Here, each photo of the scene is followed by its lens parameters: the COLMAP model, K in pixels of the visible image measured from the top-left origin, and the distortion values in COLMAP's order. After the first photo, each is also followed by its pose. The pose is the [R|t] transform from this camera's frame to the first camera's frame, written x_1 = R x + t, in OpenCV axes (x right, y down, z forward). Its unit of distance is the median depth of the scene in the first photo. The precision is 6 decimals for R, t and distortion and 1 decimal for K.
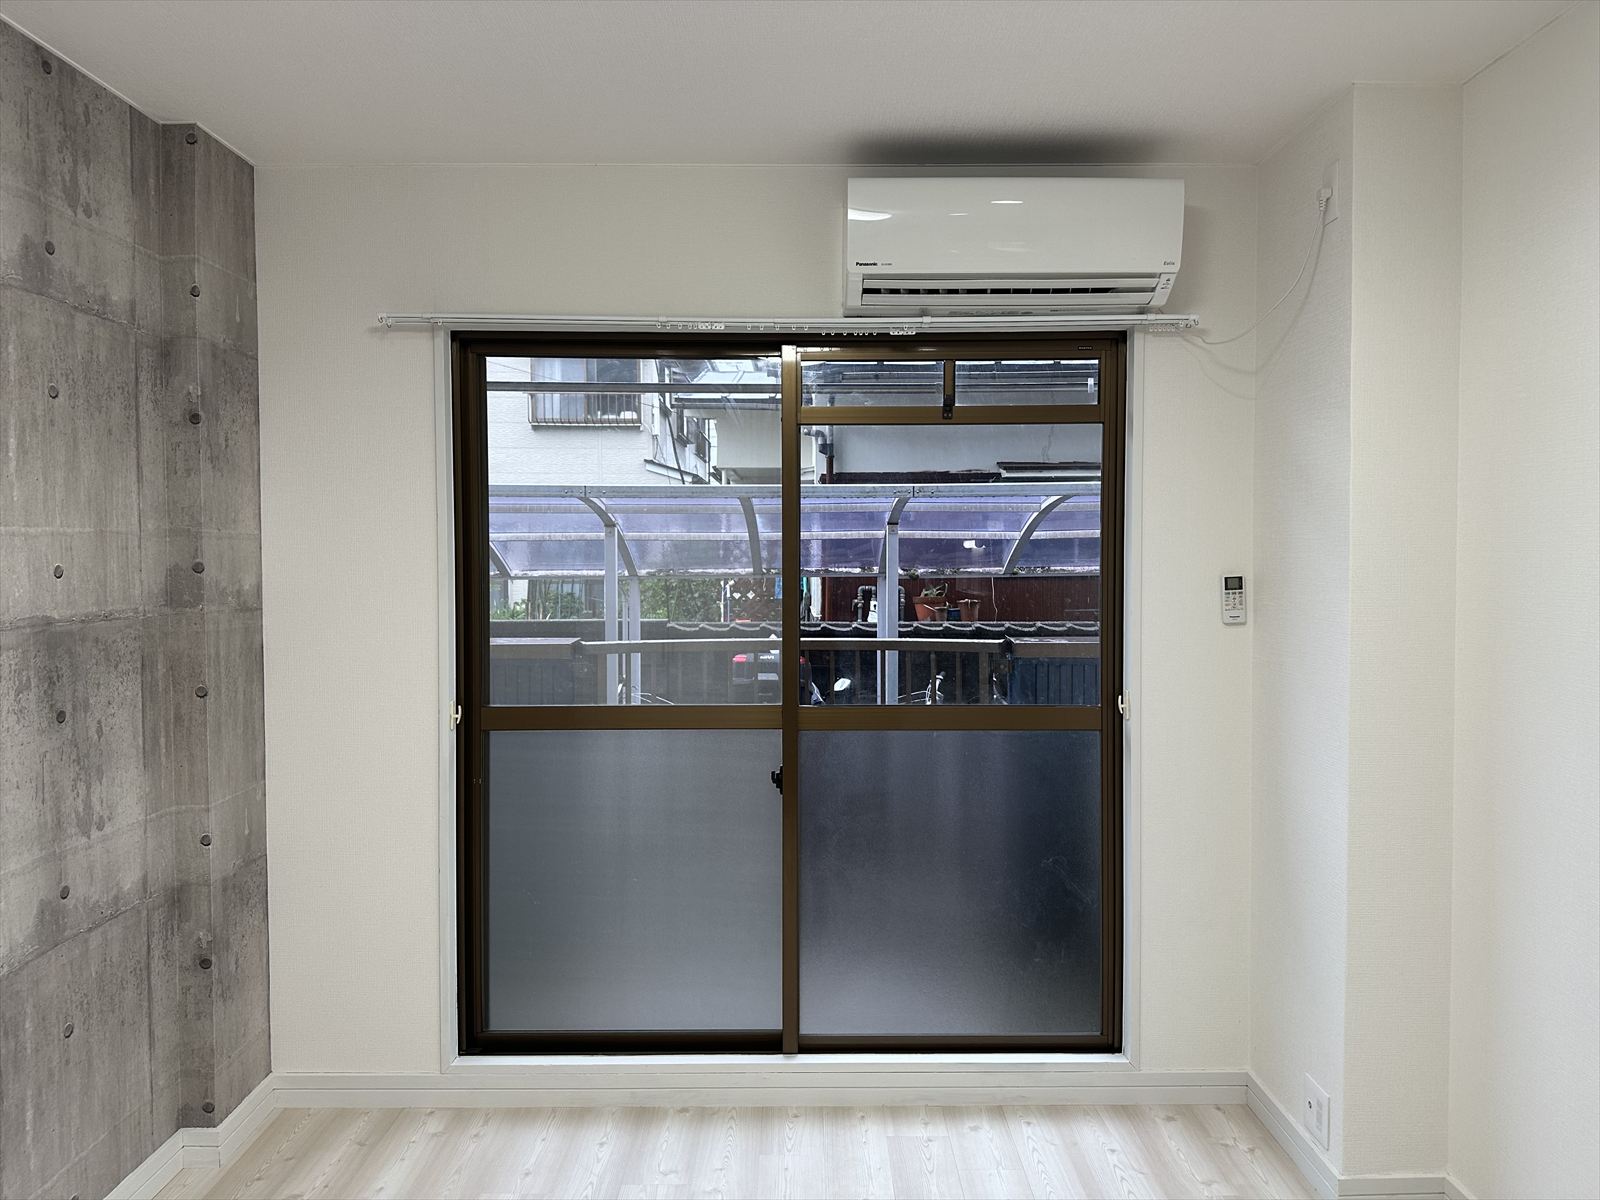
lens RADIAL K [[1118.3, 0, 812.2], [0, 1118.3, 590.9], [0, 0, 1]] dist [0.069036, -0.091003]
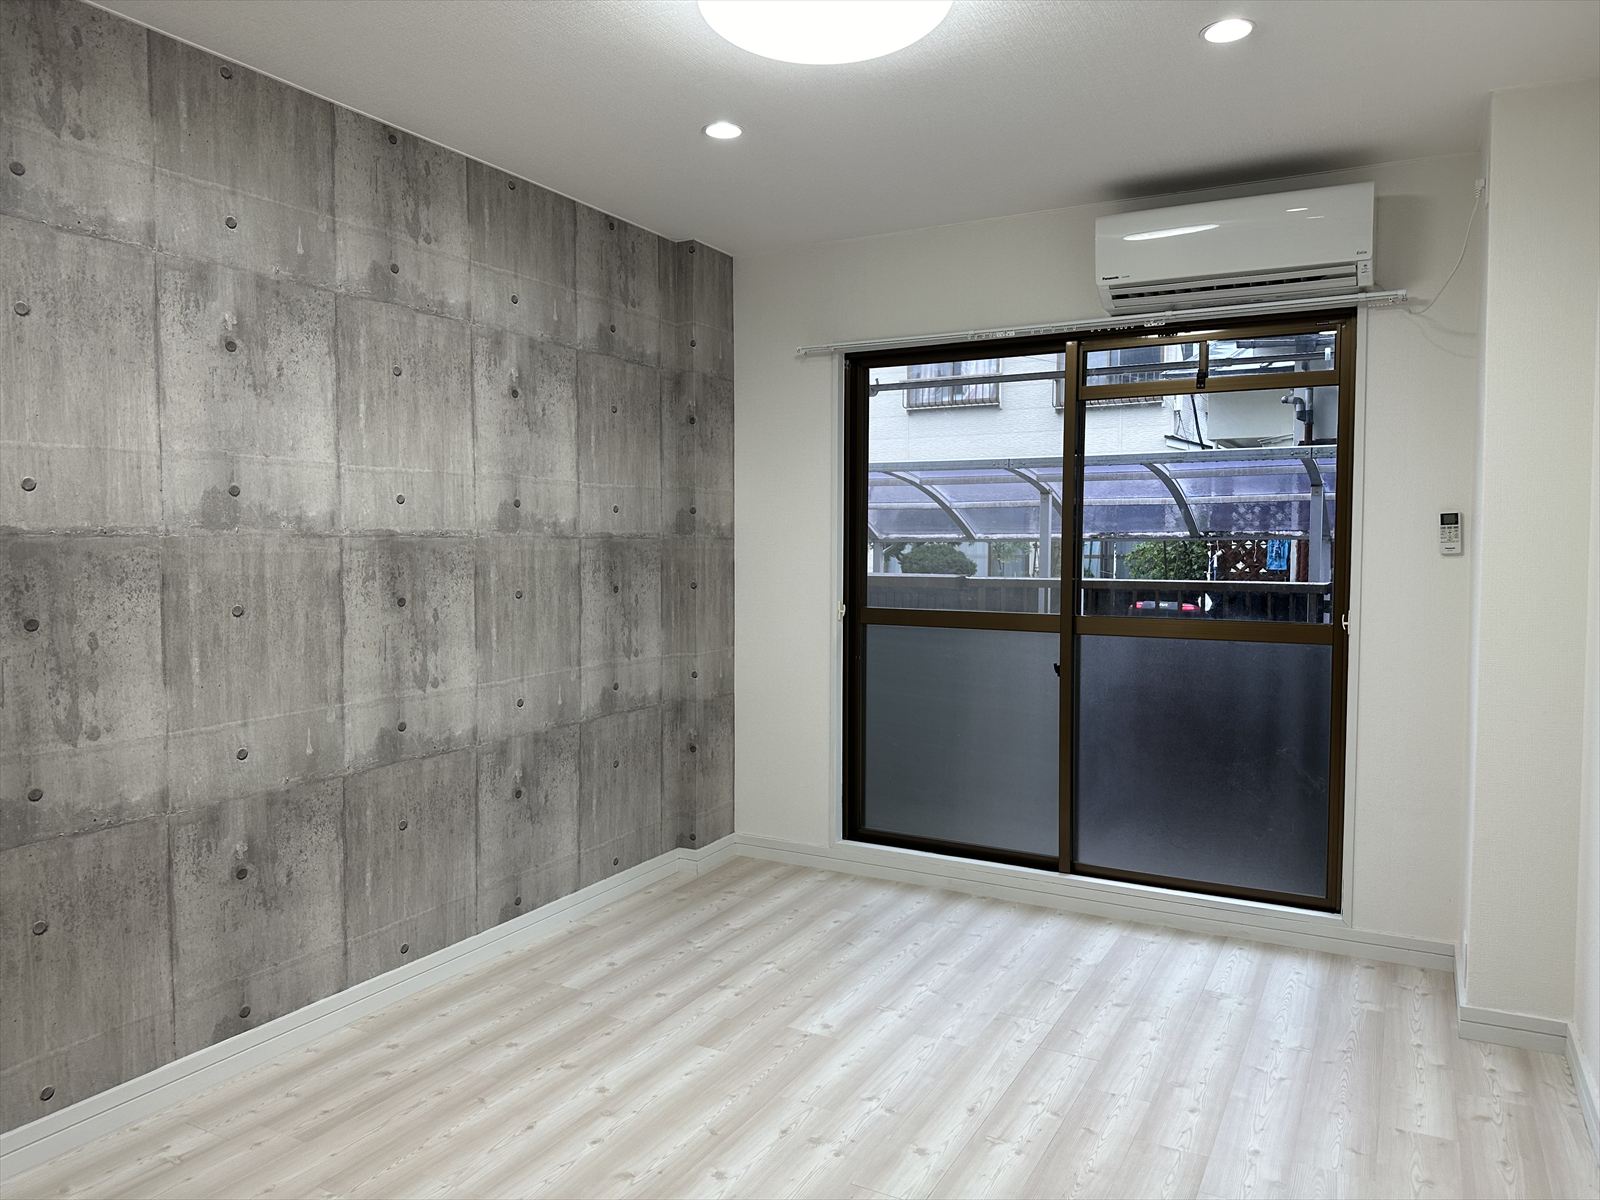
lens RADIAL K [[1118.3, 0, 793.1], [0, 1118.3, 590.8], [0, 0, 1]] dist [0.069036, -0.091003]
pose [[0.872182, 0.027161, -0.488426, 0.363866], [-0.020070, 0.999604, 0.019747, 0.057672], [0.488769, -0.007420, 0.872382, -0.335618]]
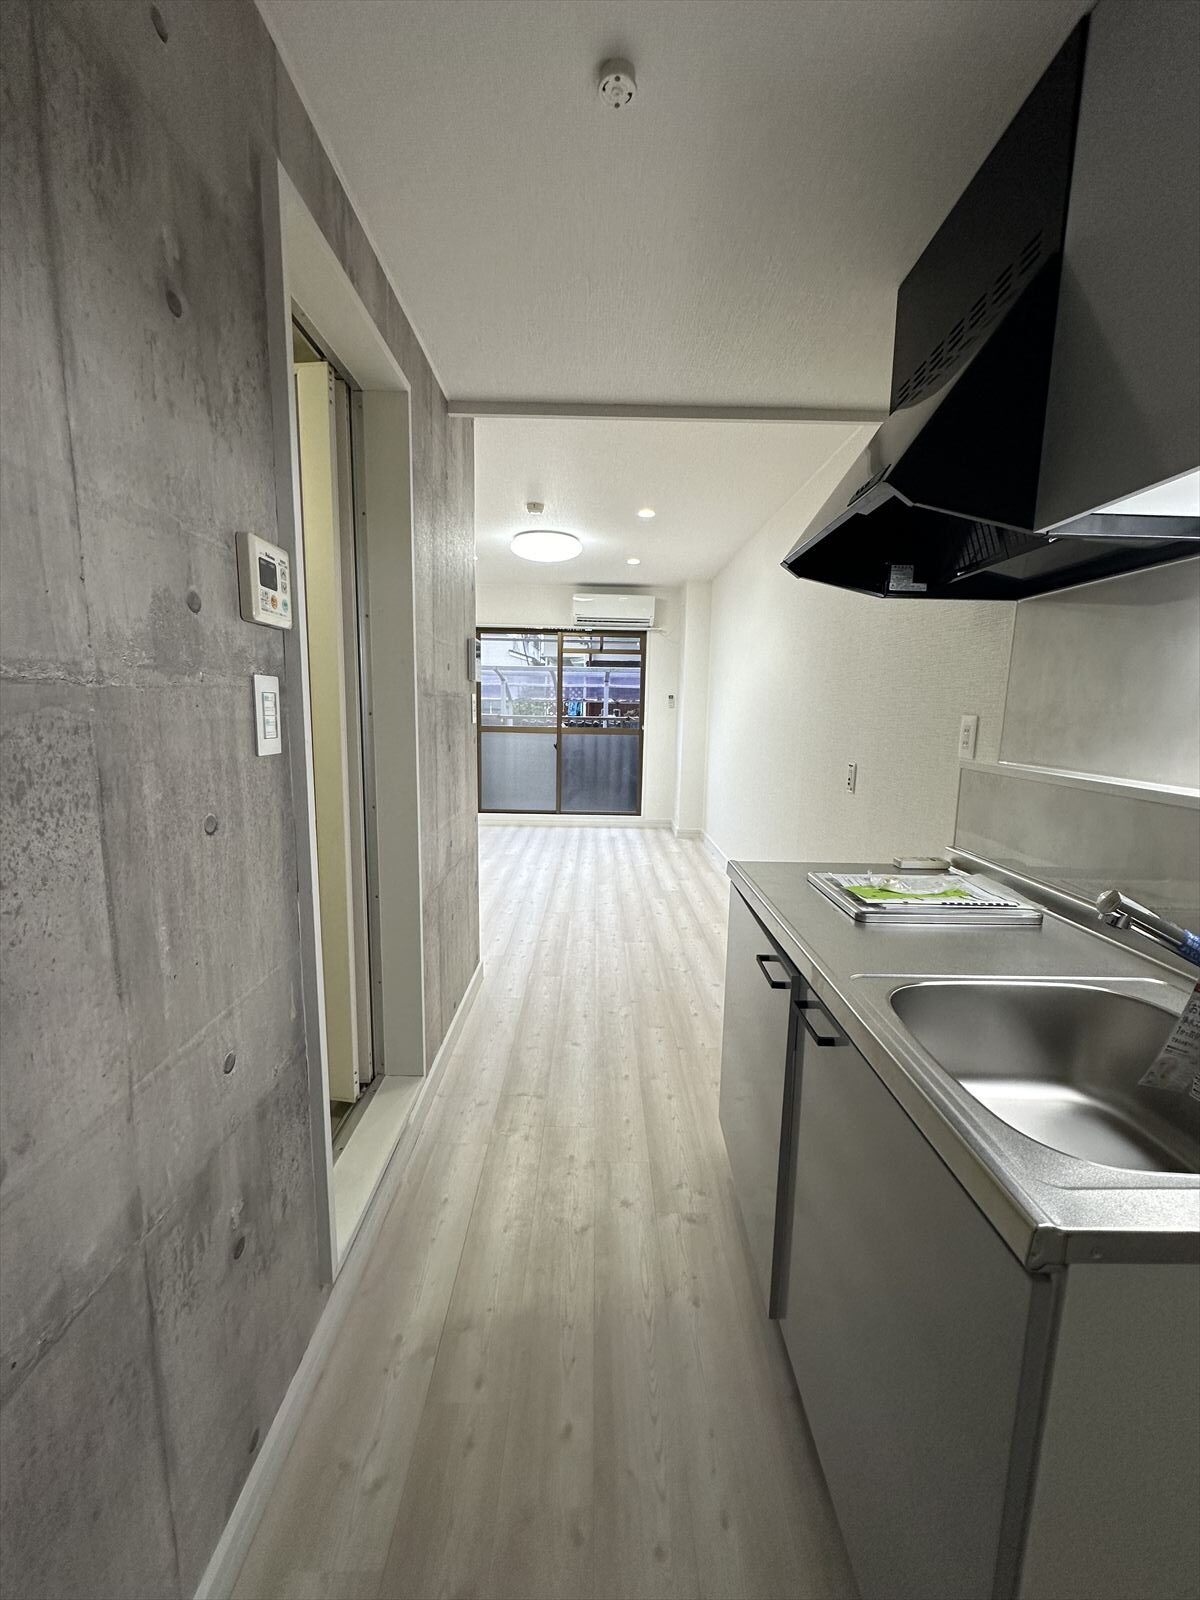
lens RADIAL K [[639.9, 0, 599.4], [0, 639.9, 801.1], [0, 0, 1]] dist [-0.002340, 0.000638]
pose [[0.999761, 0.021777, 0.001654, 0.129480], [-0.021819, 0.992731, 0.118364, 0.098435], [0.000936, -0.118372, 0.992969, -1.302370]]
